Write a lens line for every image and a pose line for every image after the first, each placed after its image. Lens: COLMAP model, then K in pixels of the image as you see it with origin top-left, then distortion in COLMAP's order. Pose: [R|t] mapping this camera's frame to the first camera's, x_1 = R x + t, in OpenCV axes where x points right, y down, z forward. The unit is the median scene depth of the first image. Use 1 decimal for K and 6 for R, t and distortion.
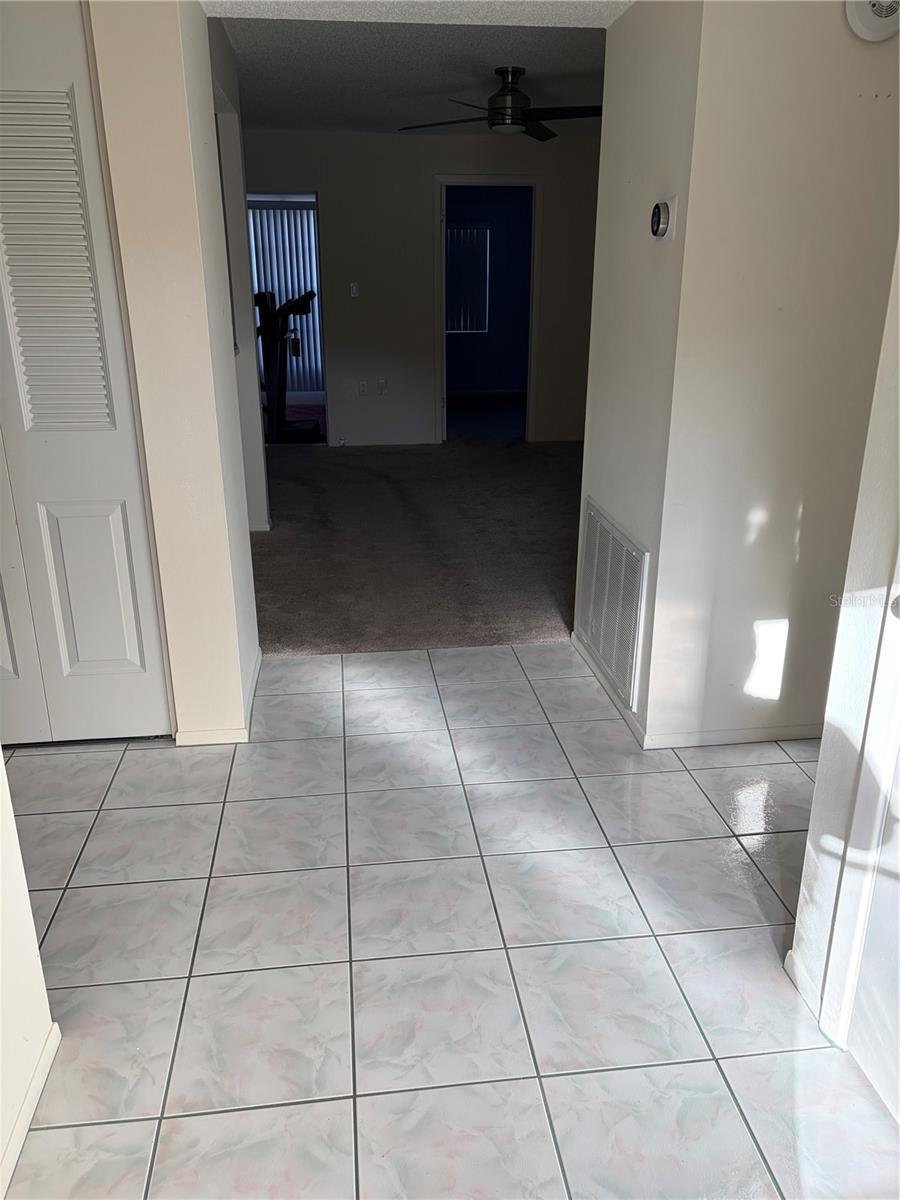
lens RADIAL K [[899.6, 0, 450.0], [0, 899.6, 600.0], [0, 0, 1]] dist [-0.007500, -0.006136]
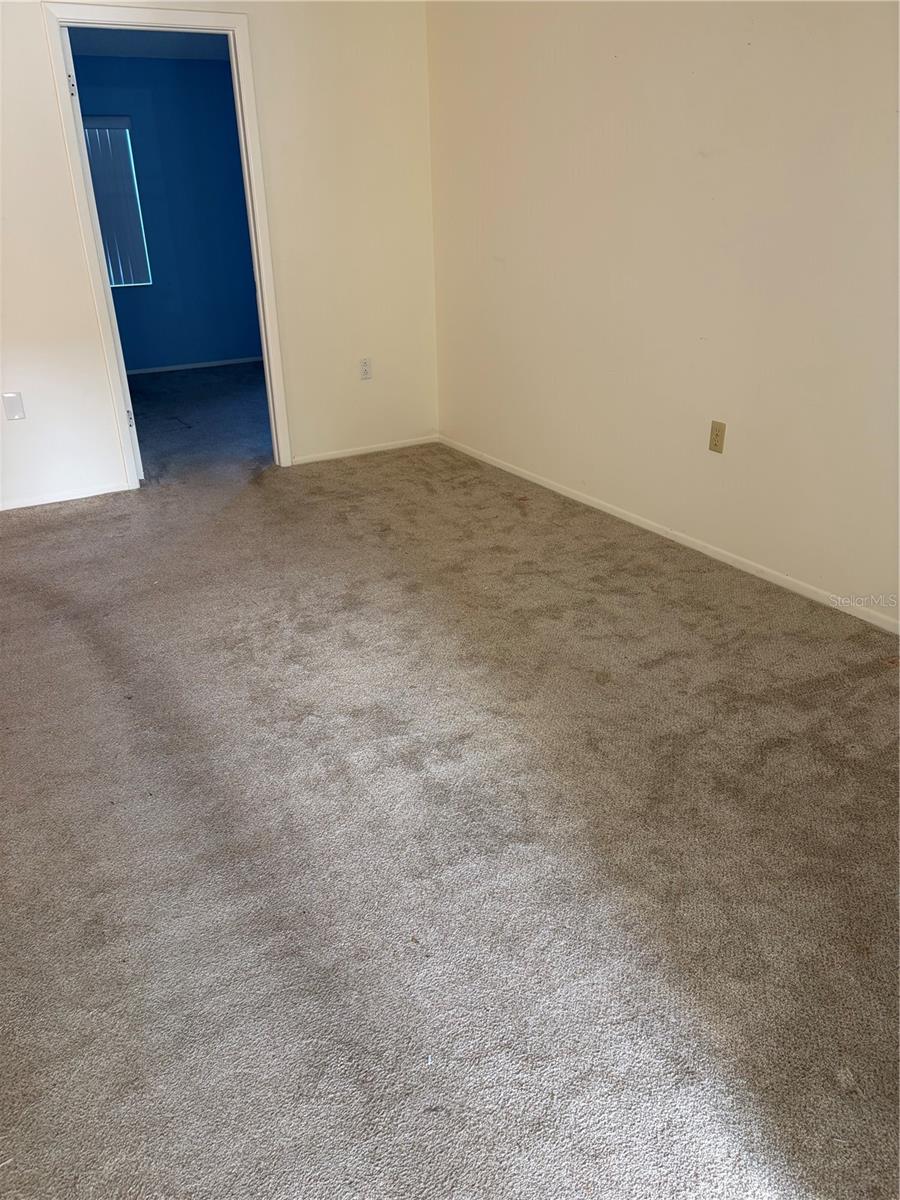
lens RADIAL K [[899.6, 0, 450.0], [0, 899.6, 600.0], [0, 0, 1]] dist [-0.007500, -0.006136]
pose [[0.926844, -0.166076, 0.336719, -0.030828], [0.146067, 0.985693, 0.084102, -0.124101], [-0.345869, -0.028766, 0.937842, 0.392269]]
